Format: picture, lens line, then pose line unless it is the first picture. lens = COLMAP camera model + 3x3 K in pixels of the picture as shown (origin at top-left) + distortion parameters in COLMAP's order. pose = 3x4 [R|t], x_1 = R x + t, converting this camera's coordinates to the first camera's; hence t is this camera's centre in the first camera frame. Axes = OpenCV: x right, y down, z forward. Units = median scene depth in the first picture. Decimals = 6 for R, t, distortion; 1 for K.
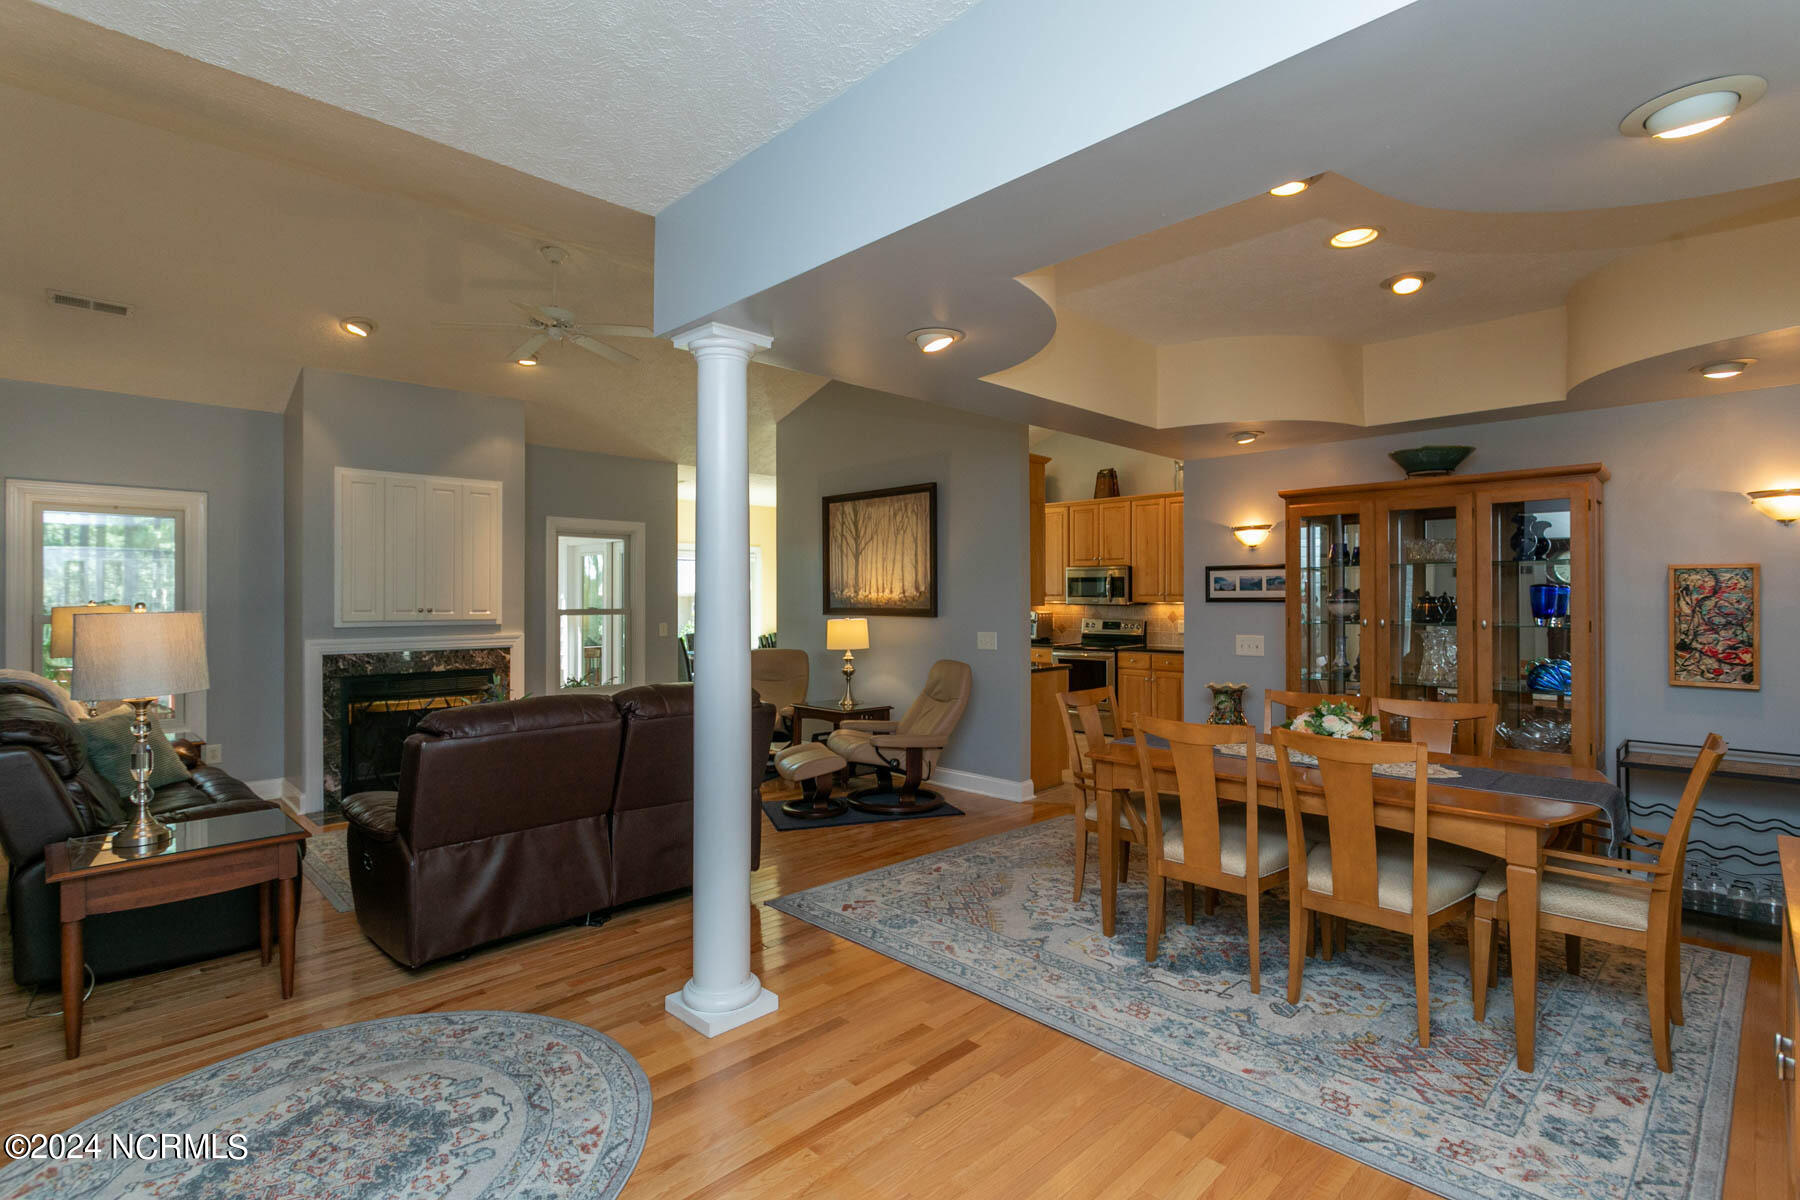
lens RADIAL K [[851.8, 0, 905.2], [0, 851.8, 592.3], [0, 0, 1]] dist [-0.001987, 0.000023]
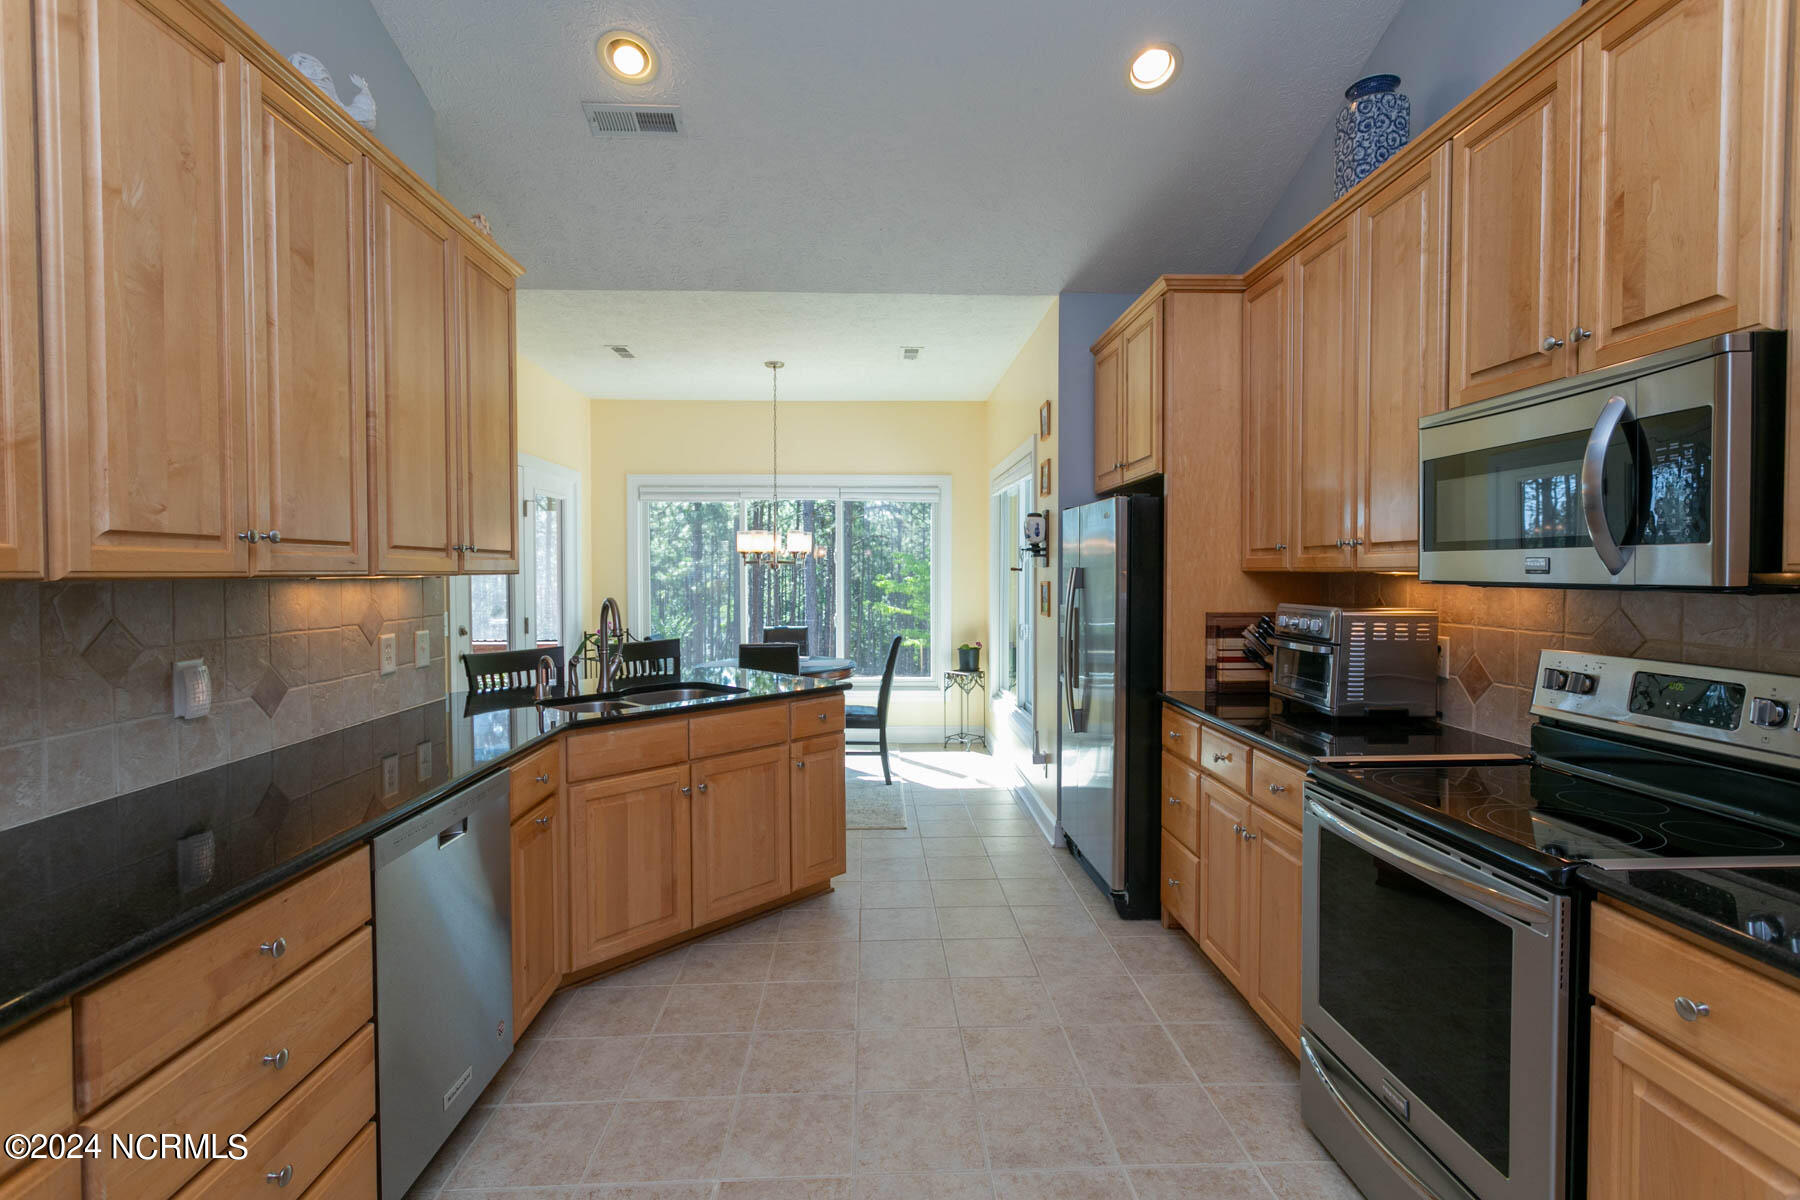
lens RADIAL K [[851.8, 0, 905.2], [0, 851.8, 592.3], [0, 0, 1]] dist [-0.001987, 0.000023]
pose [[0.734405, 0.017978, -0.678474, 0.246068], [0.003548, 0.999534, 0.030326, 0.009796], [0.678703, -0.024679, 0.733998, 0.759521]]
